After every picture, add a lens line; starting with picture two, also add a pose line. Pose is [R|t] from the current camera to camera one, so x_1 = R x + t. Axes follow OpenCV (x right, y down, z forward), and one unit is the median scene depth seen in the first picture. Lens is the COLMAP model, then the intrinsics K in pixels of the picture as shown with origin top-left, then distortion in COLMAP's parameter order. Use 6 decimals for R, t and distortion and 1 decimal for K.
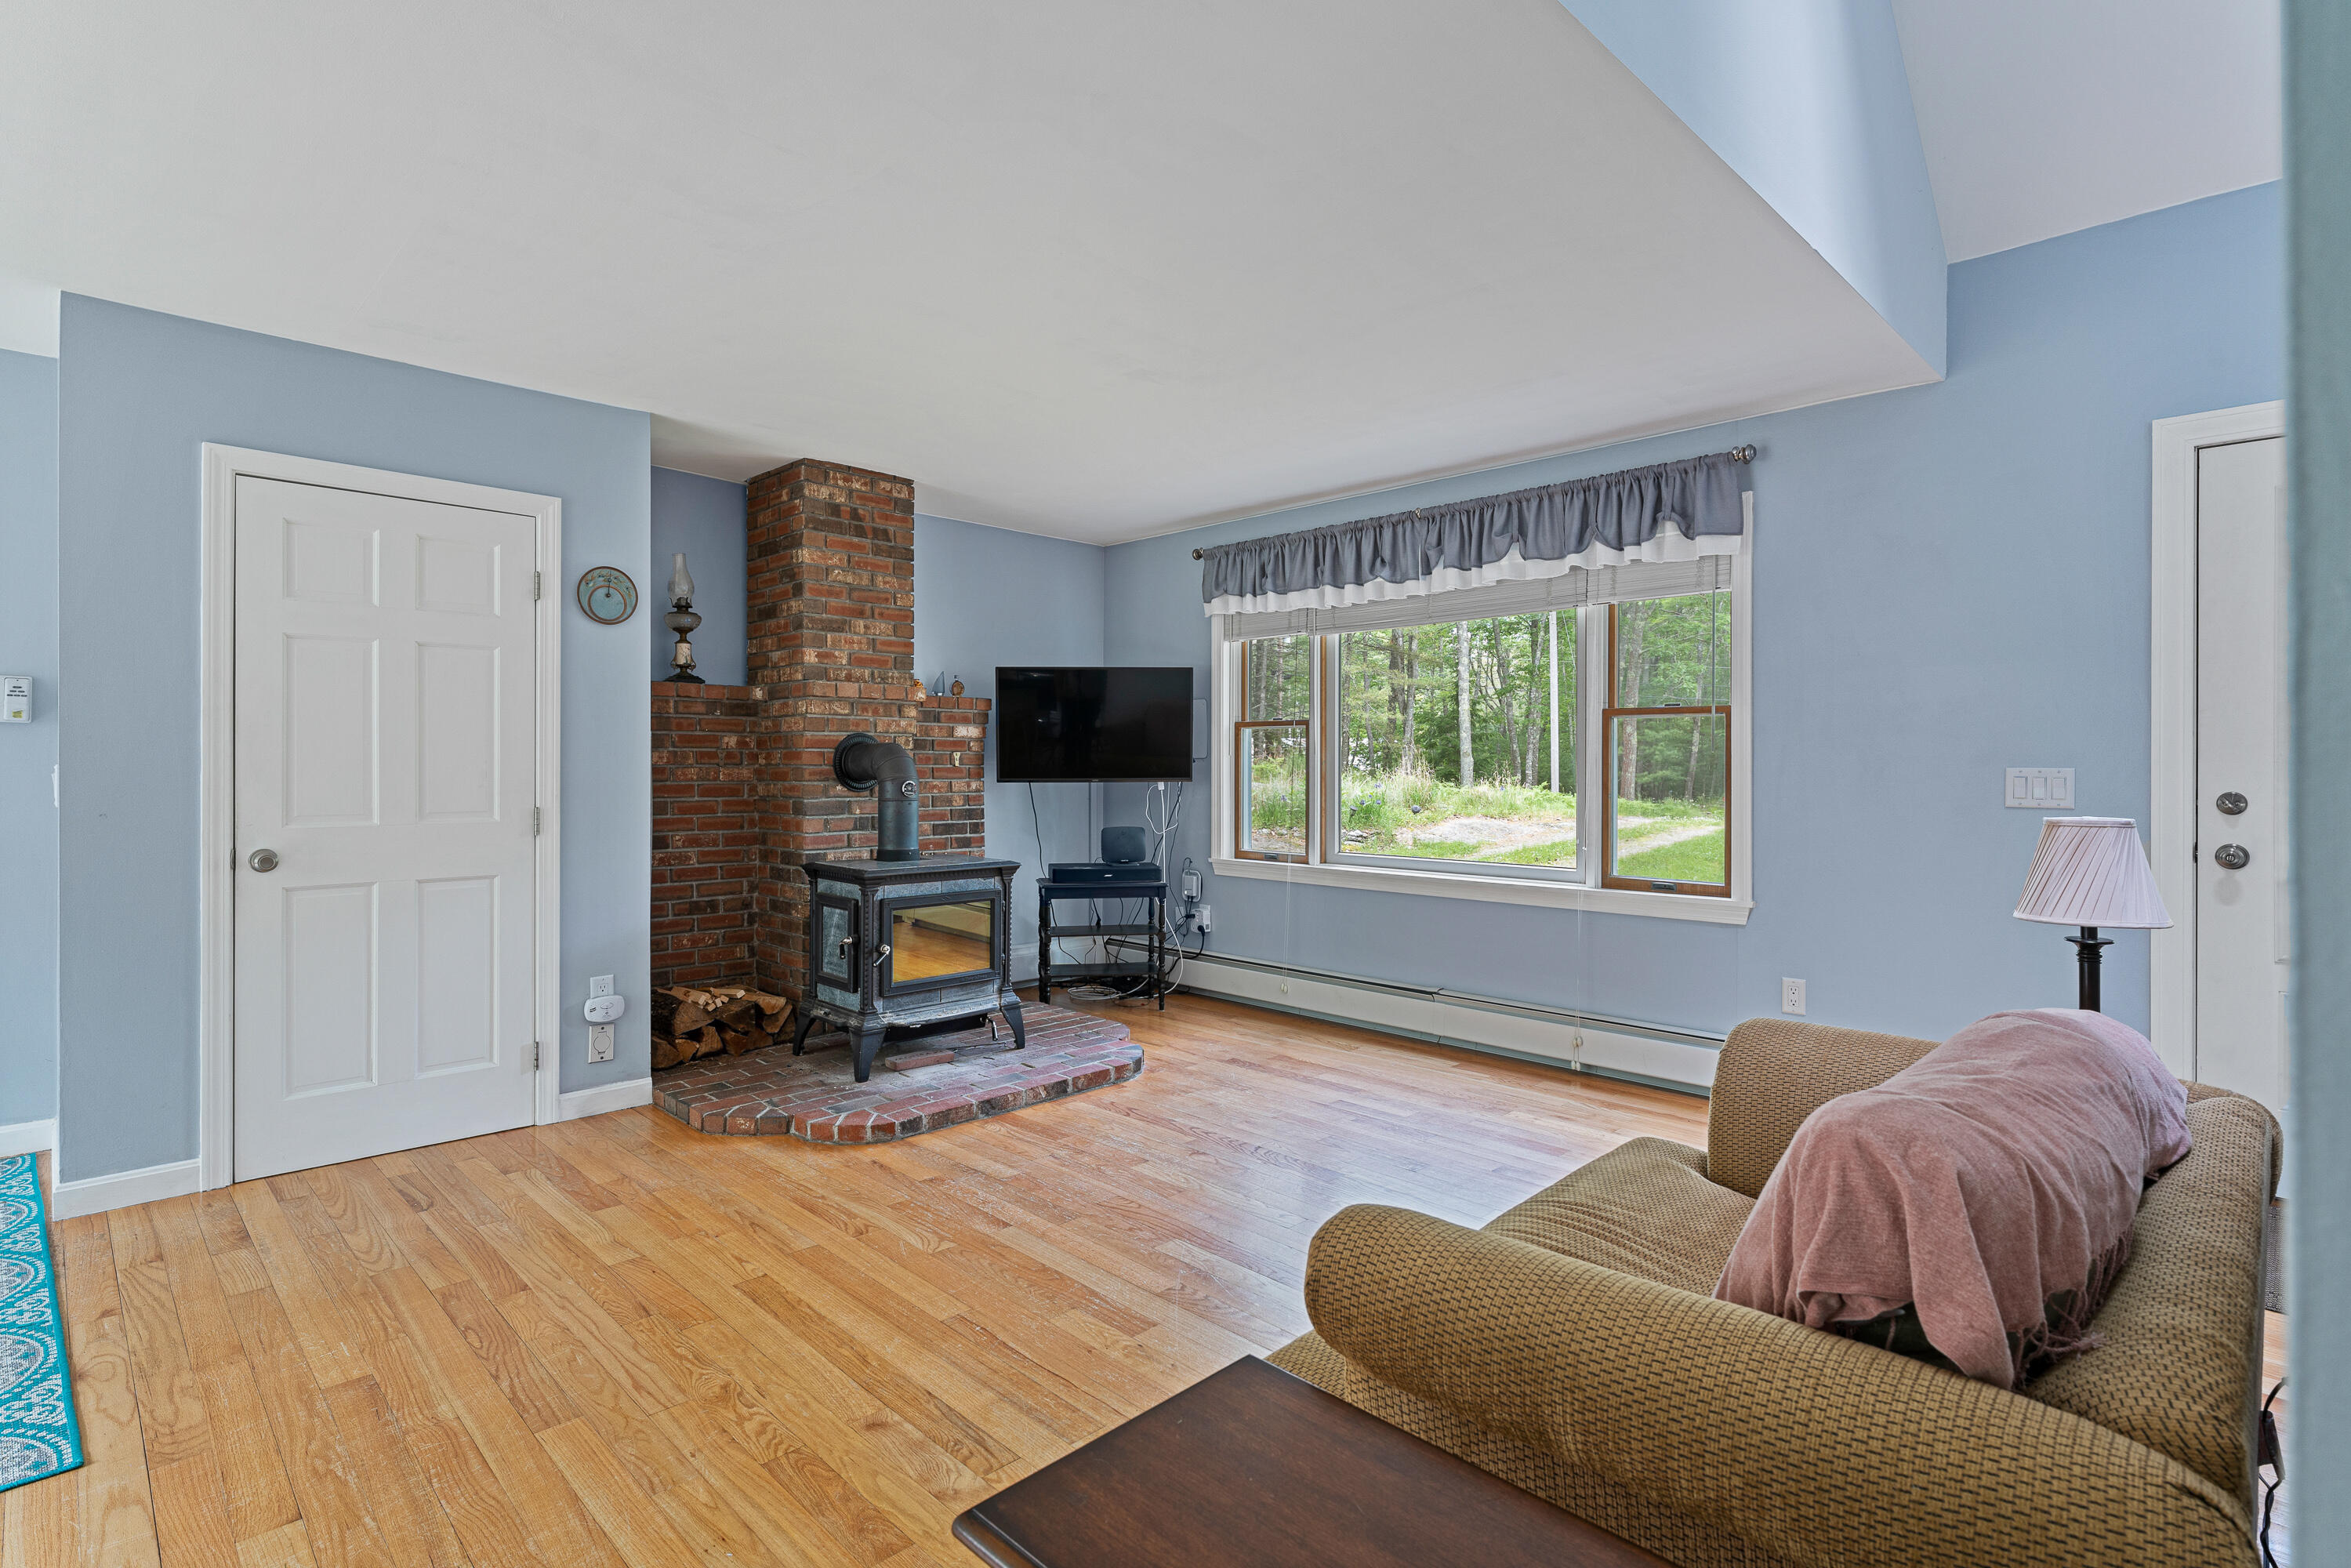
lens RADIAL K [[1138.1, 0, 1175.5], [0, 1138.1, 784.0], [0, 0, 1]] dist [-0.000031, -0.000021]
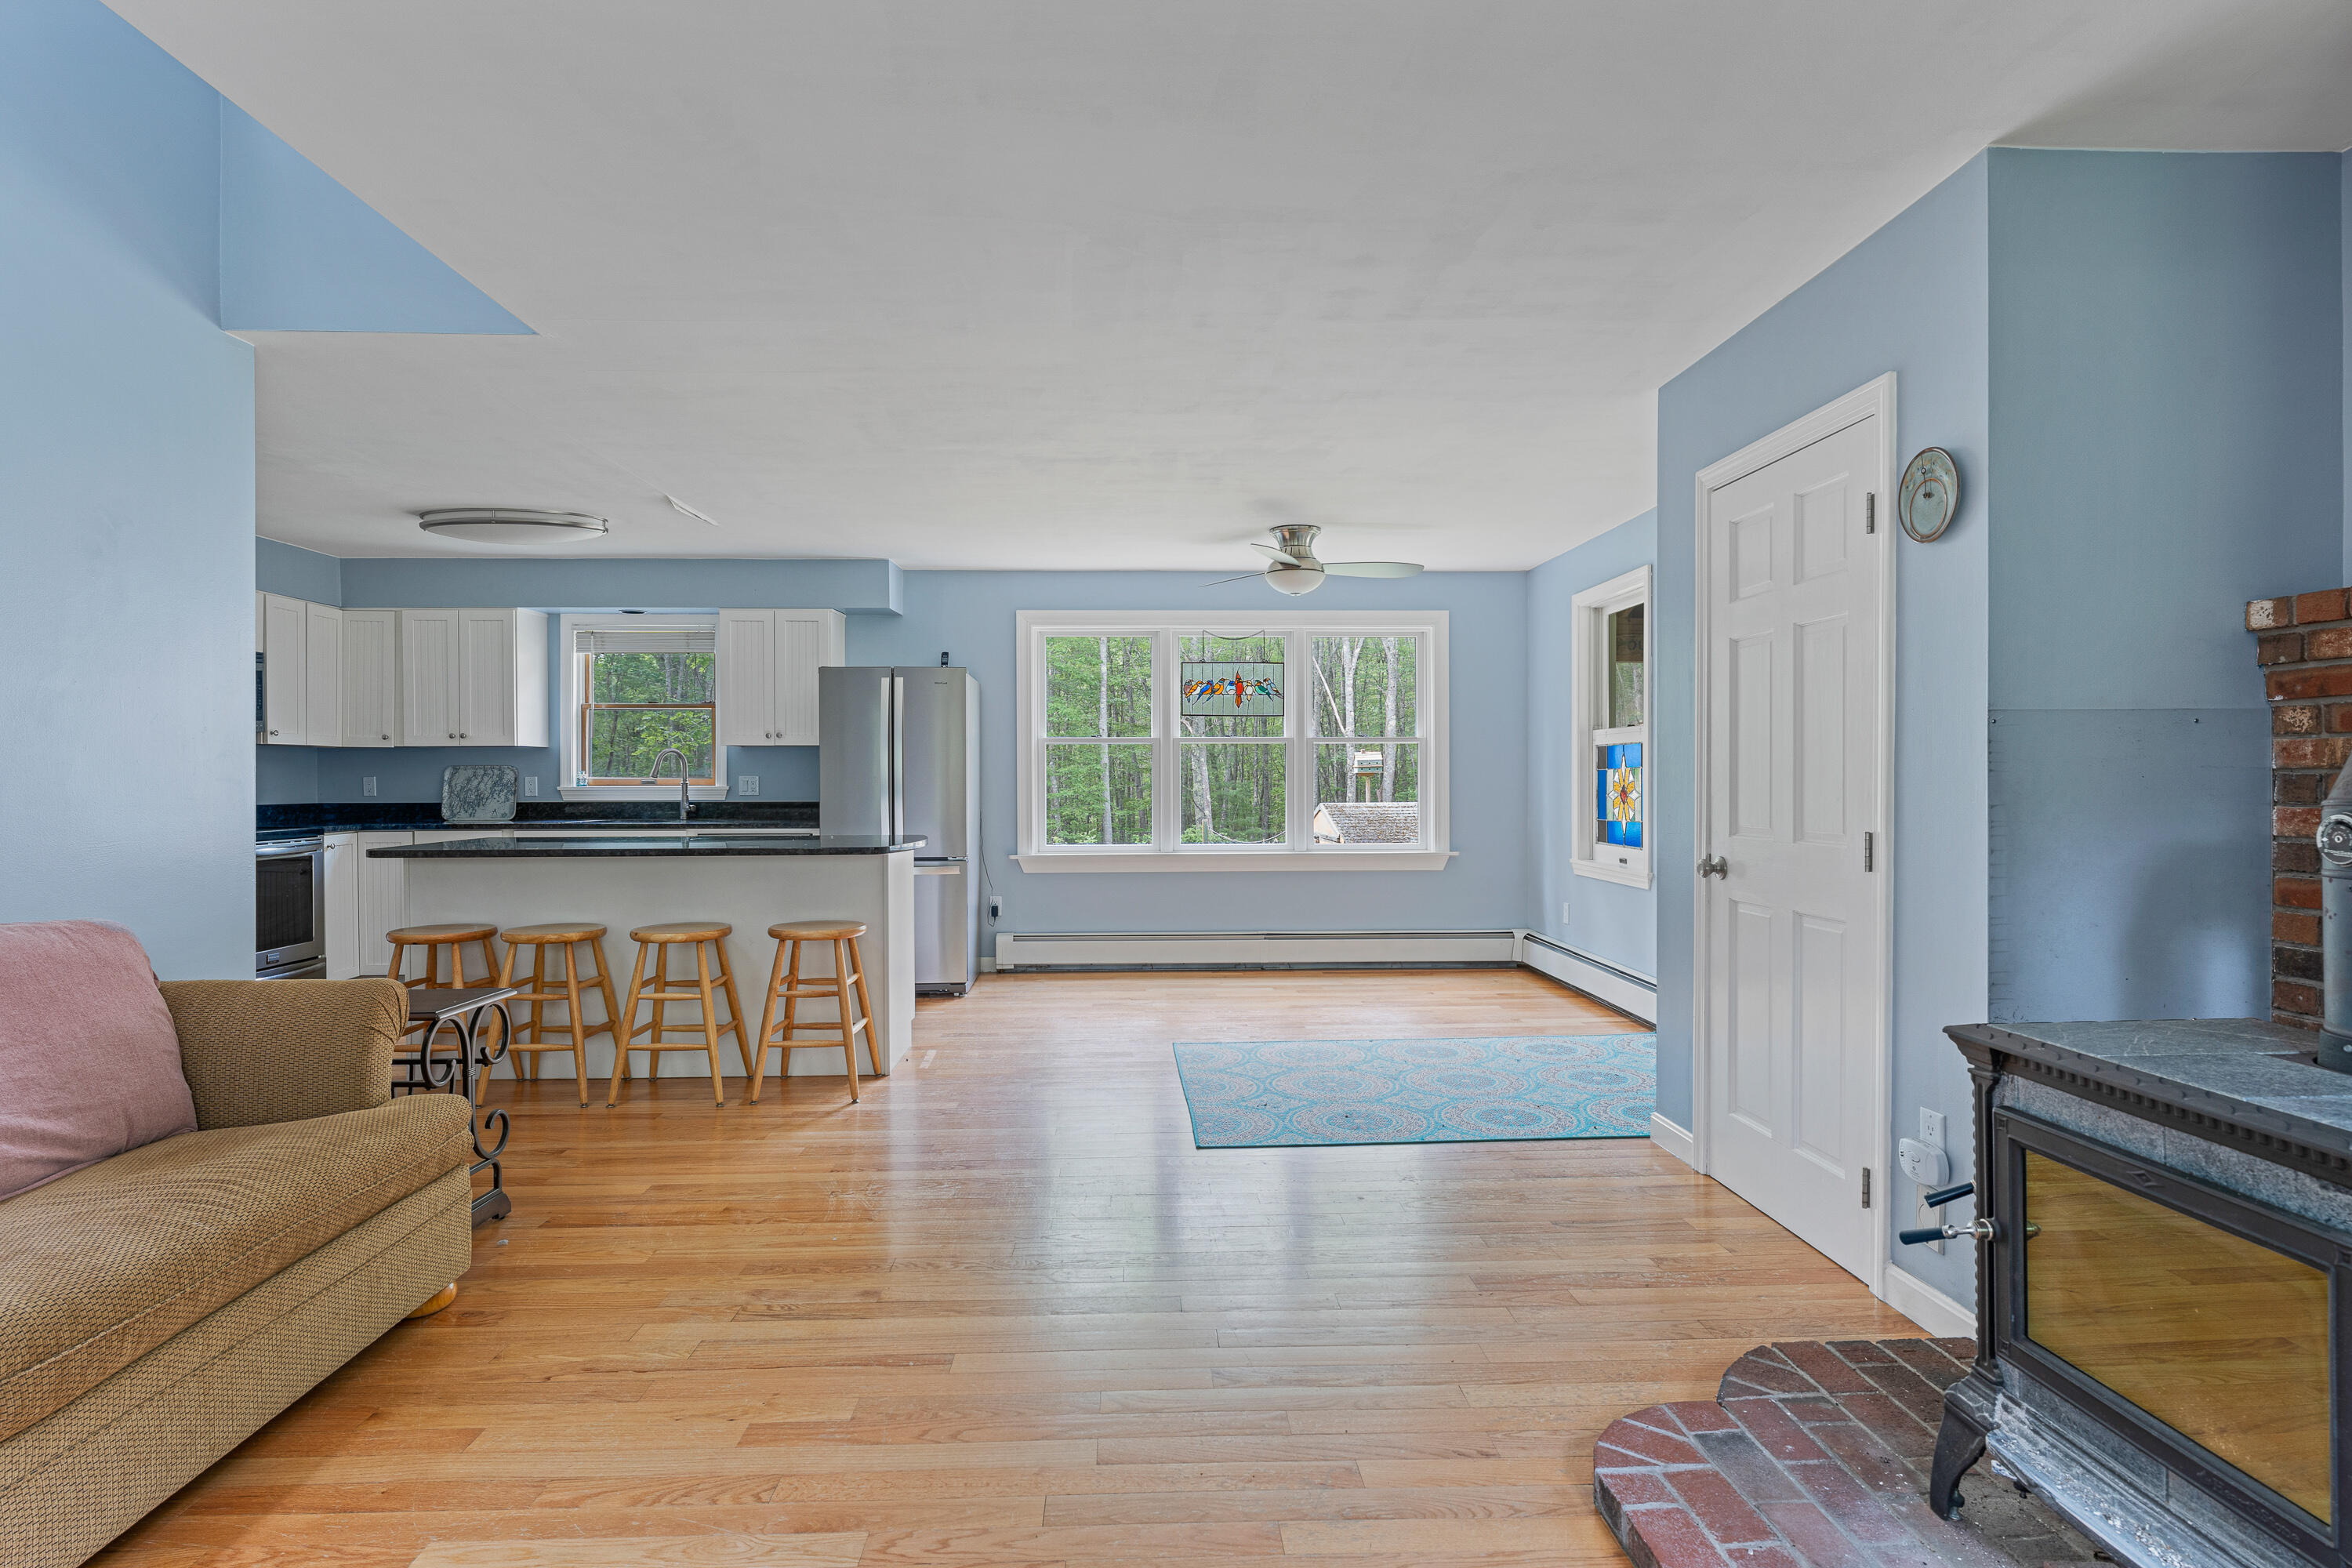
lens RADIAL K [[1219.7, 0, 1176.0], [0, 1219.7, 784.0], [0, 0, 1]] dist [0.000320, 0.000032]
pose [[-0.675691, 0.003332, -0.737177, 0.279105], [-0.014164, 0.999746, 0.017502, -0.016549], [0.737048, 0.022268, -0.675473, 1.202032]]
